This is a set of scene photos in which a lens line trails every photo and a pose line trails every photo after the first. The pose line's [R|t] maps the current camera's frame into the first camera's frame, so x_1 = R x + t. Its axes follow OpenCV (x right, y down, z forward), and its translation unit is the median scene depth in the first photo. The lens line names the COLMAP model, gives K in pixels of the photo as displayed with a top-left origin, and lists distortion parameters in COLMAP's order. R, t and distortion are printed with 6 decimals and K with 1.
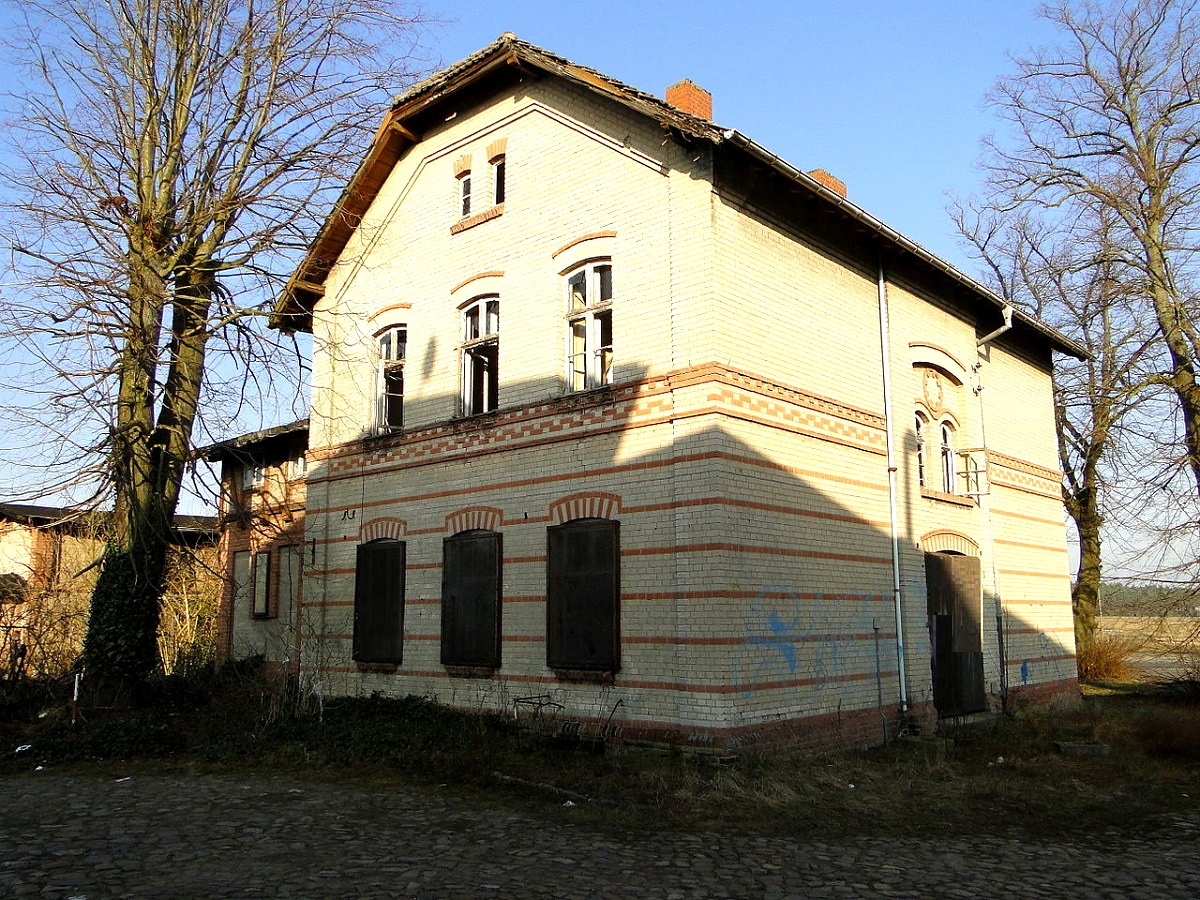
lens RADIAL K [[988.1, 0, 600.0], [0, 988.1, 450.0], [0, 0, 1]] dist [-0.009734, -0.002125]
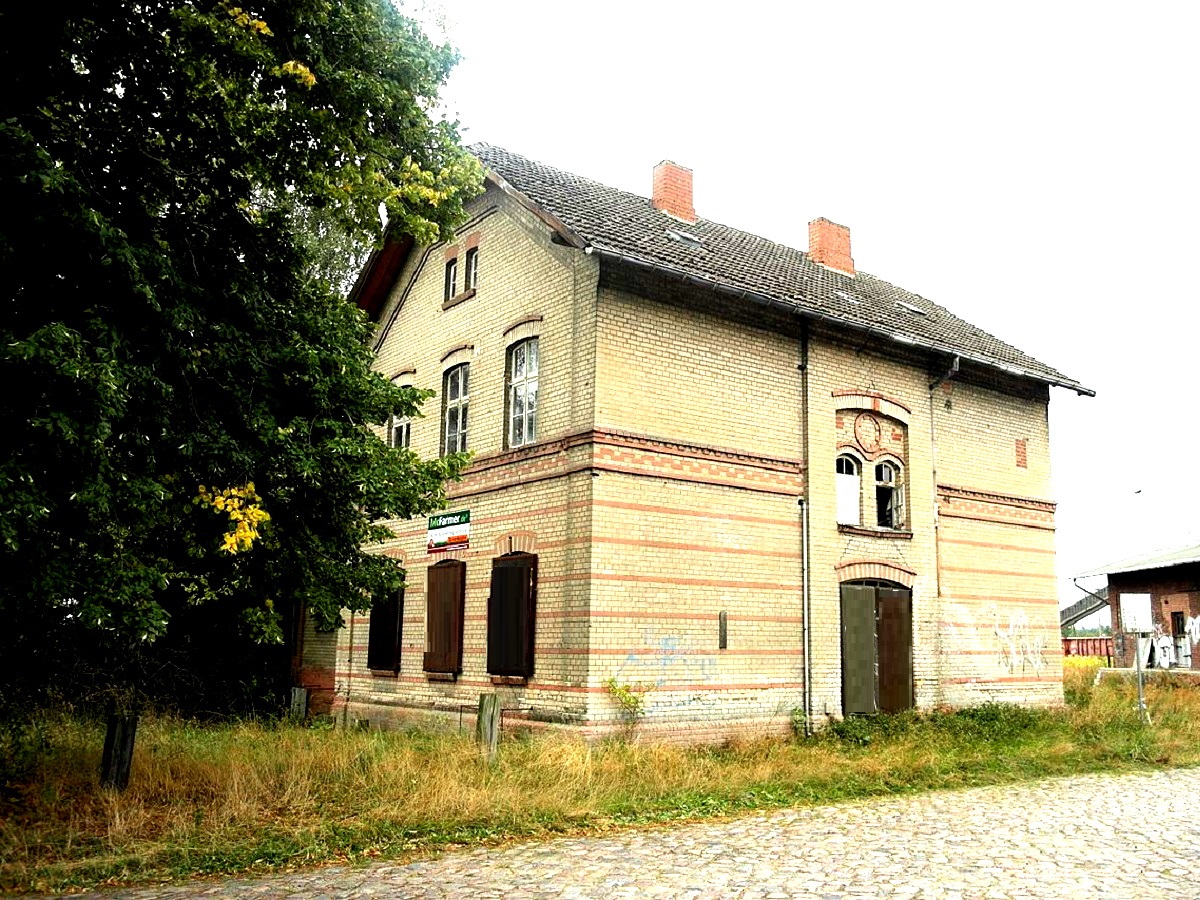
lens RADIAL K [[1050.7, 0, 600.0], [0, 1050.7, 450.0], [0, 0, 1]] dist [0.188095, 0.126038]
pose [[0.984683, -0.013574, -0.173827, 0.298722], [0.012954, 0.999905, -0.004704, -0.048041], [0.173875, 0.002381, 0.984765, -0.264906]]
